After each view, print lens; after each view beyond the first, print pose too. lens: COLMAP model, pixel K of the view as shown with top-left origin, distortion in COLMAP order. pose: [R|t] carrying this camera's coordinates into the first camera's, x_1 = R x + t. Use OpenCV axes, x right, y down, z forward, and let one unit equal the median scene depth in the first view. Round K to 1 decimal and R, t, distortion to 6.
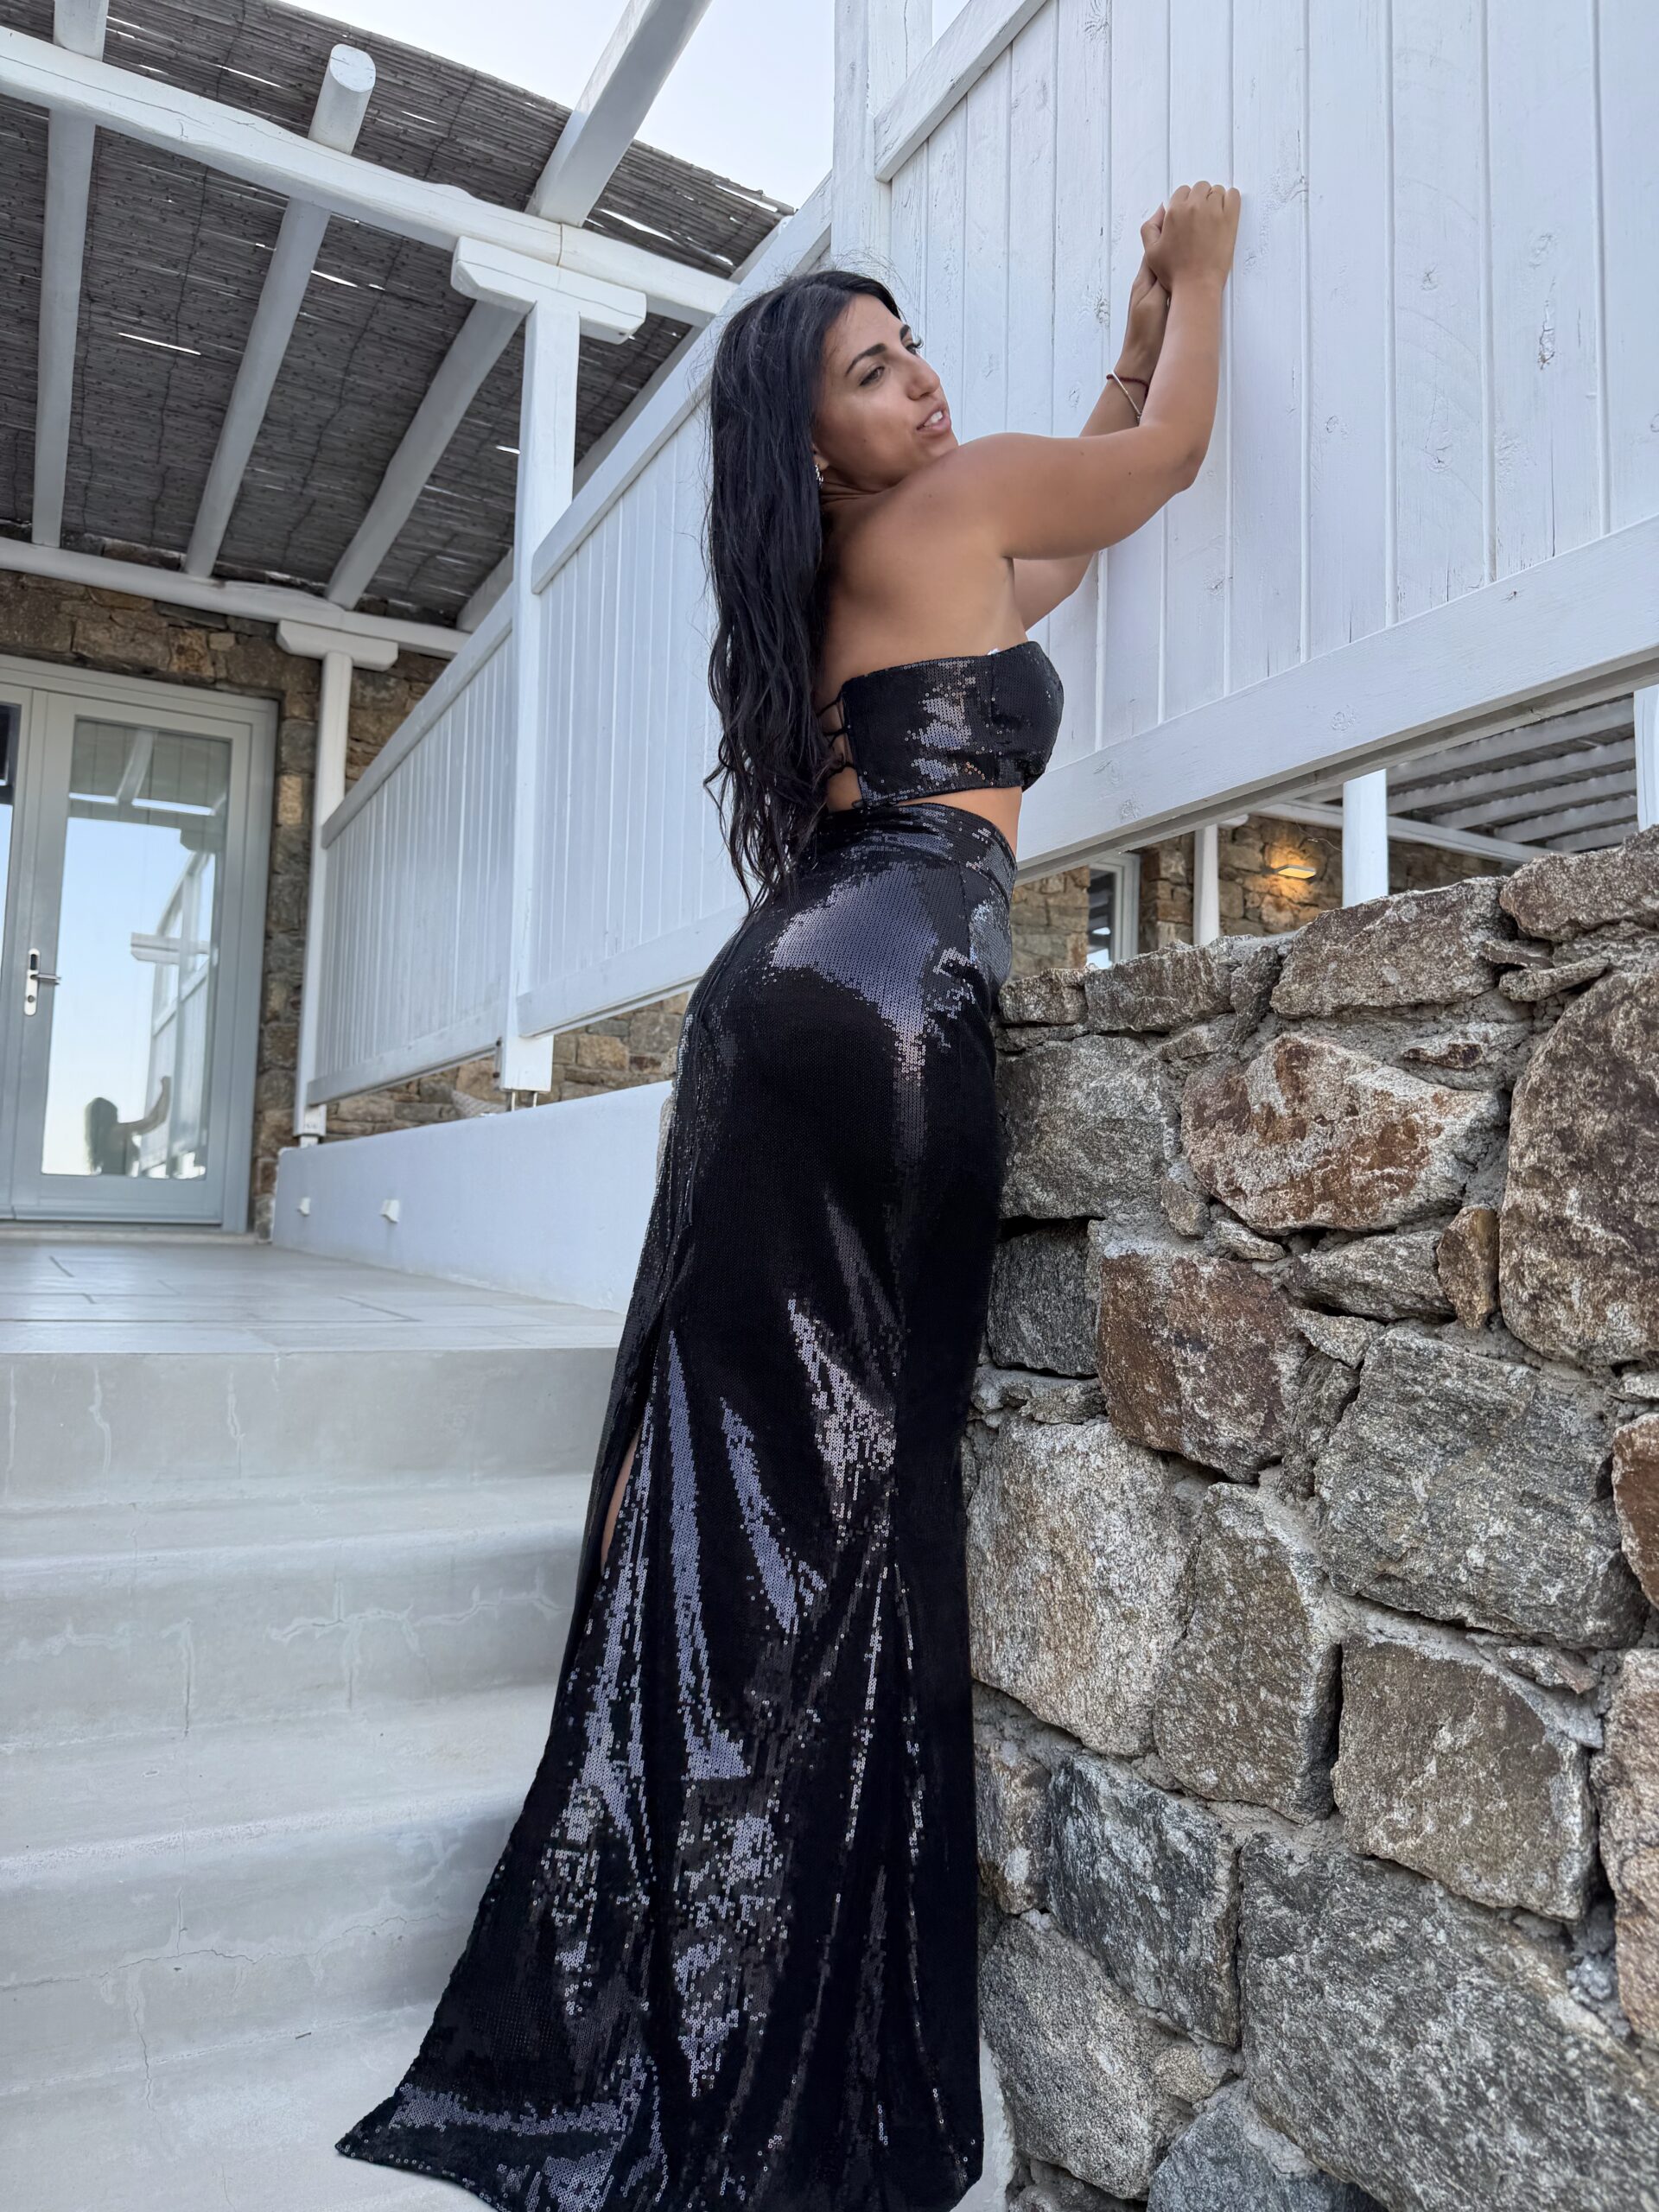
lens RADIAL K [[1568.5, 0, 840.1], [0, 1568.5, 1086.8], [0, 0, 1]] dist [0.008368, -0.018936]
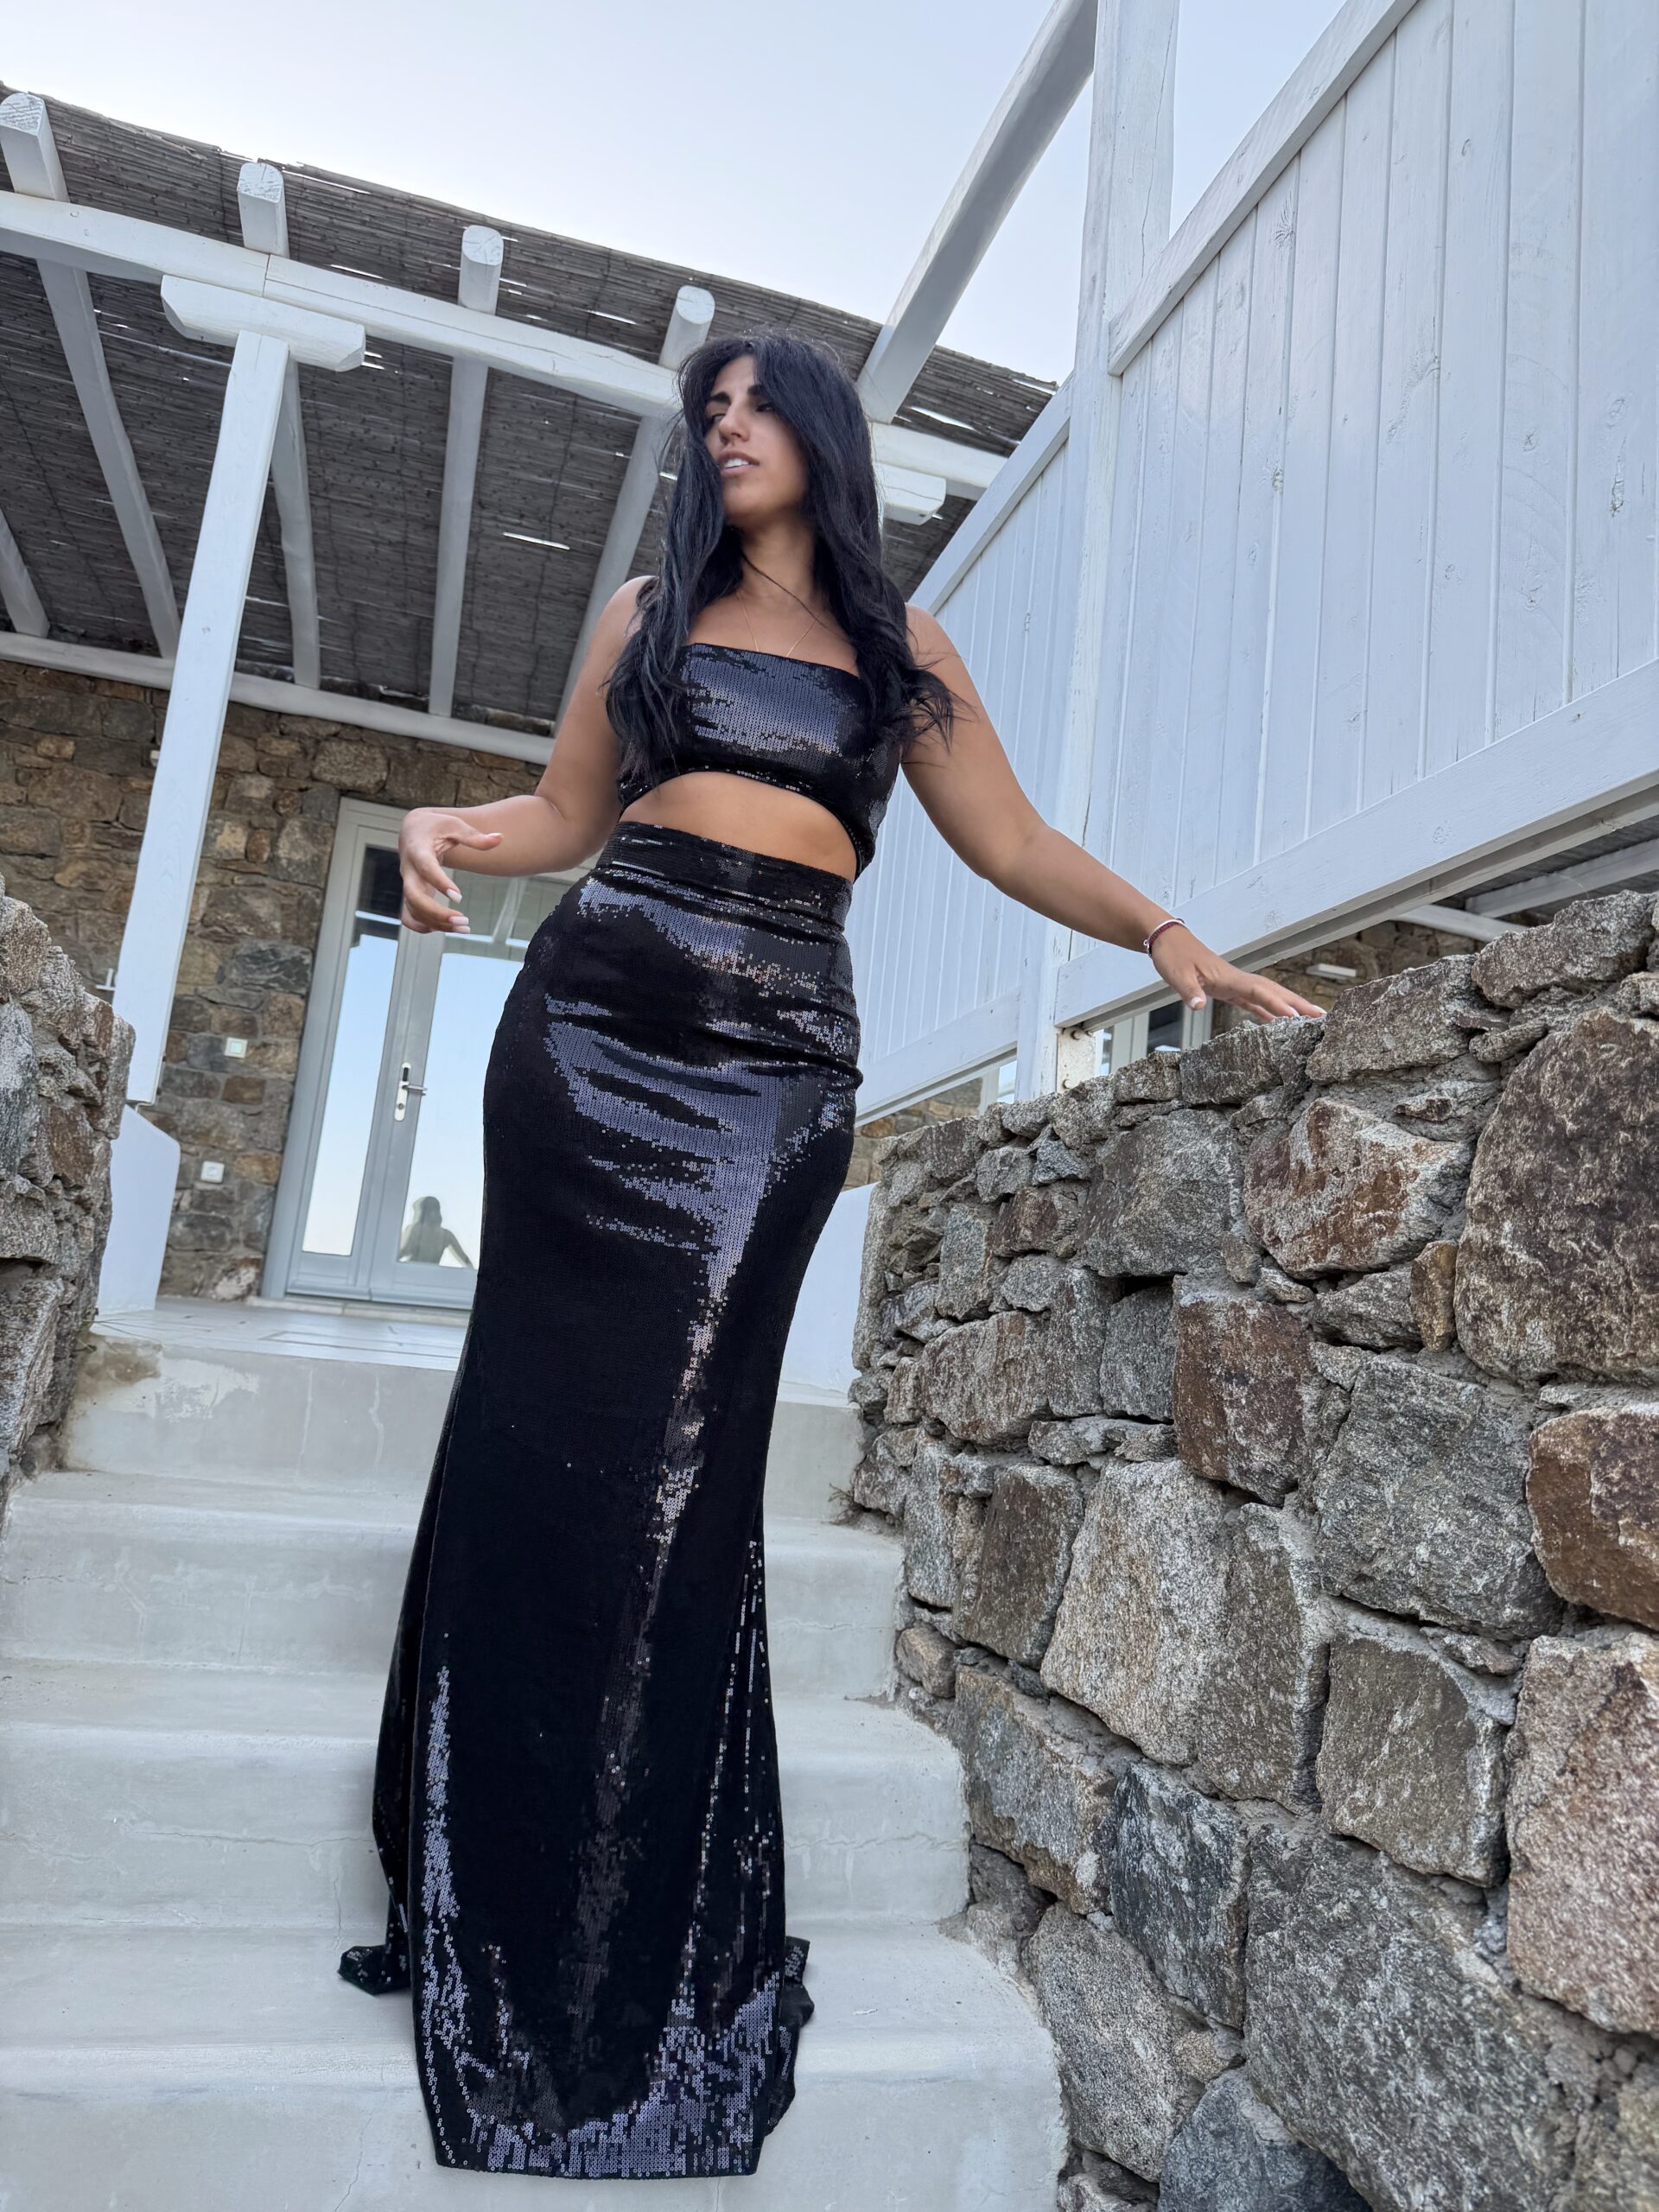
lens RADIAL K [[1568.5, 0, 822.0], [0, 1568.5, 1099.2], [0, 0, 1]] dist [0.008368, -0.018936]
pose [[0.974199, 0.035430, -0.222891, 0.169748], [-0.054766, 0.995194, -0.081176, 0.069689], [0.218944, 0.091288, 0.971458, -0.154825]]
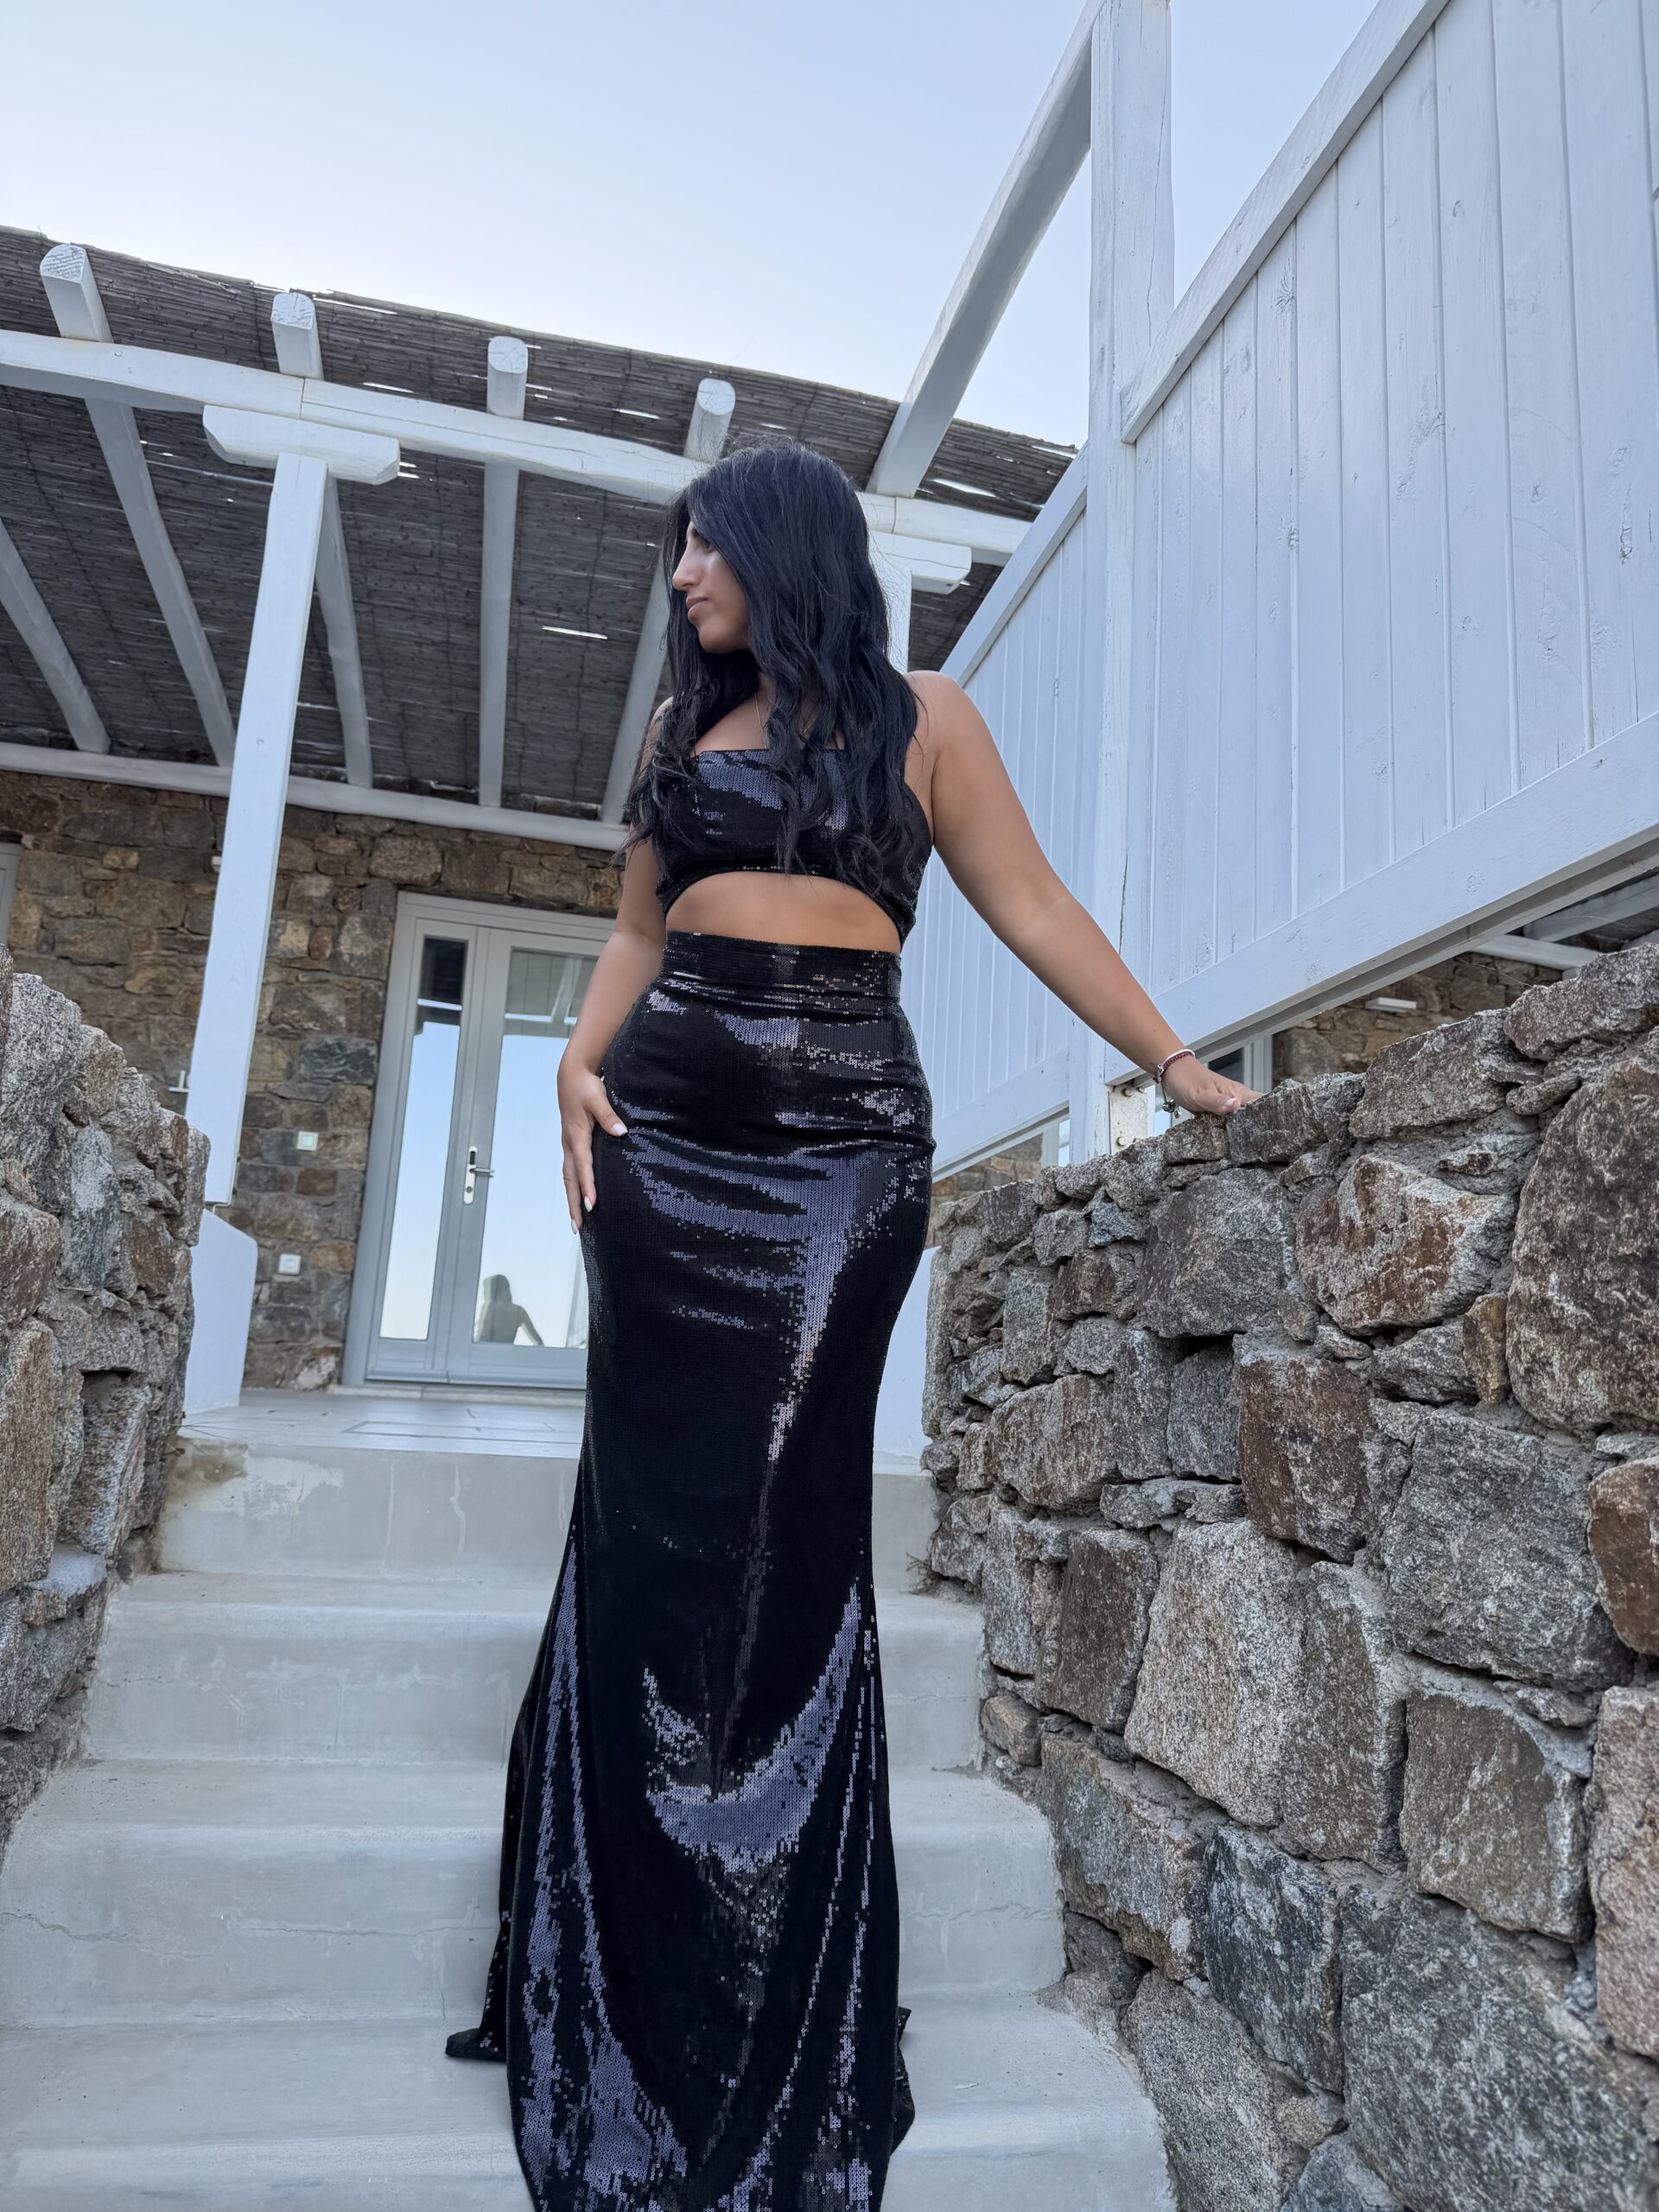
lens RADIAL K [[1568.5, 0, 821.4], [0, 1568.5, 1112.3], [0, 0, 1]] dist [0.008368, -0.018936]
pose [[0.964671, -0.023624, -0.262398, 0.184791], [-0.005325, 0.994020, -0.109073, 0.055045], [0.263405, 0.106616, 0.958776, -0.178479]]
